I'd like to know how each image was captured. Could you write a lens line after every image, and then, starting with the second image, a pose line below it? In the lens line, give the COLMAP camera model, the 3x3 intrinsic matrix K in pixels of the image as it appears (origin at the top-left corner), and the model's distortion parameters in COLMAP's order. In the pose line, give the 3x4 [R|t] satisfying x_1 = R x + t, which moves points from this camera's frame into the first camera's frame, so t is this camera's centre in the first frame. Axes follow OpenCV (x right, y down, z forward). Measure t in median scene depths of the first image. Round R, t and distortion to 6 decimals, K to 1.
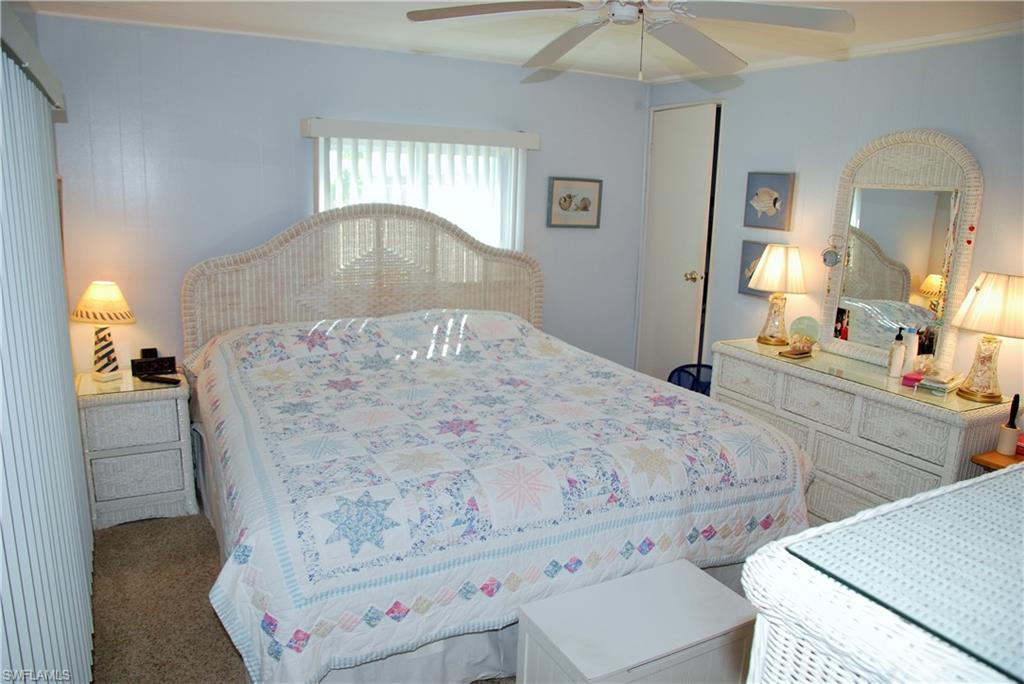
lens RADIAL K [[723.0, 0, 516.0], [0, 723.0, 350.5], [0, 0, 1]] dist [-0.137246, 0.083618]
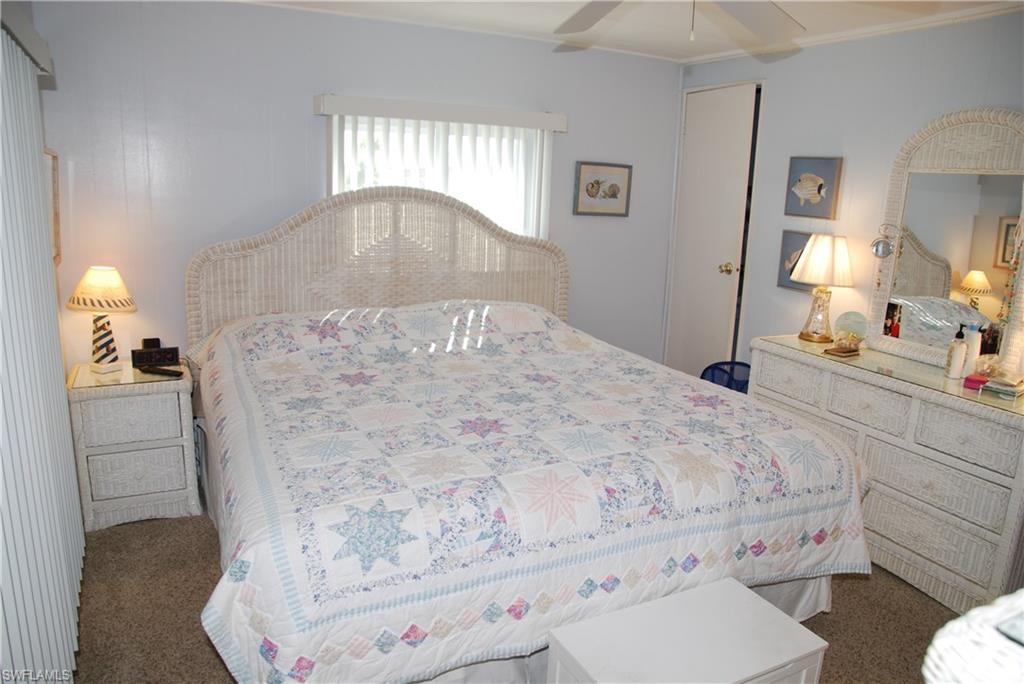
lens RADIAL K [[723.0, 0, 516.0], [0, 723.0, 350.5], [0, 0, 1]] dist [-0.137246, 0.083618]
pose [[0.999748, 0.011322, -0.019389, -0.014906], [-0.011202, 0.999918, 0.006248, 0.002326], [0.019458, -0.006029, 0.999792, 0.068289]]
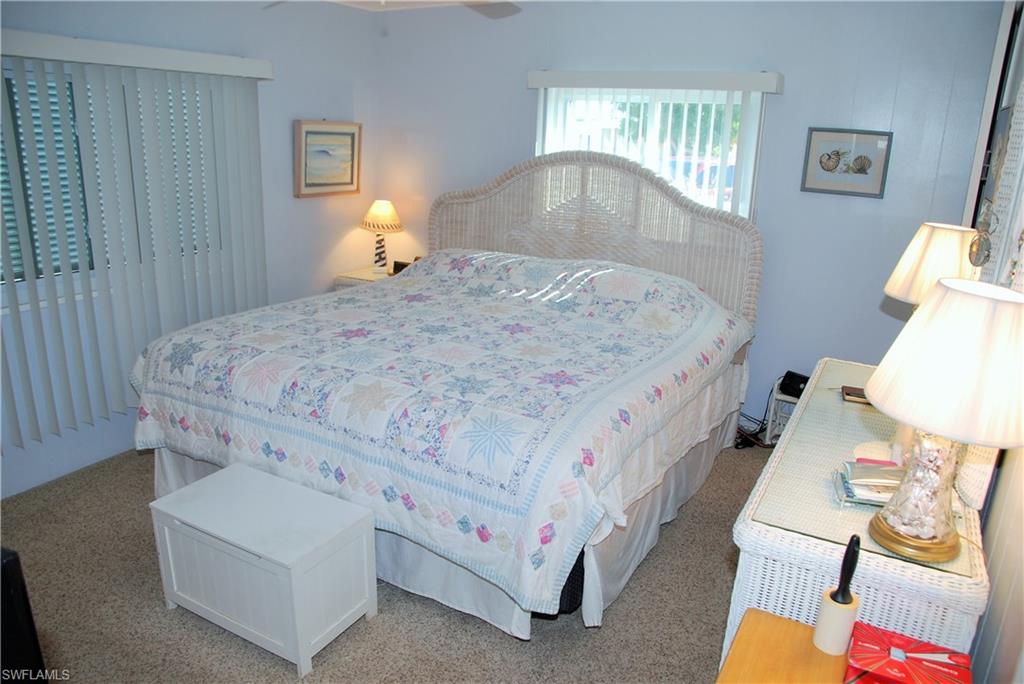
lens RADIAL K [[723.0, 0, 516.0], [0, 723.0, 350.5], [0, 0, 1]] dist [-0.137246, 0.083618]
pose [[0.546551, 0.228582, -0.805625, 0.712668], [-0.200779, 0.969735, 0.138933, -0.057251], [0.813000, 0.085819, 0.575904, 0.395080]]
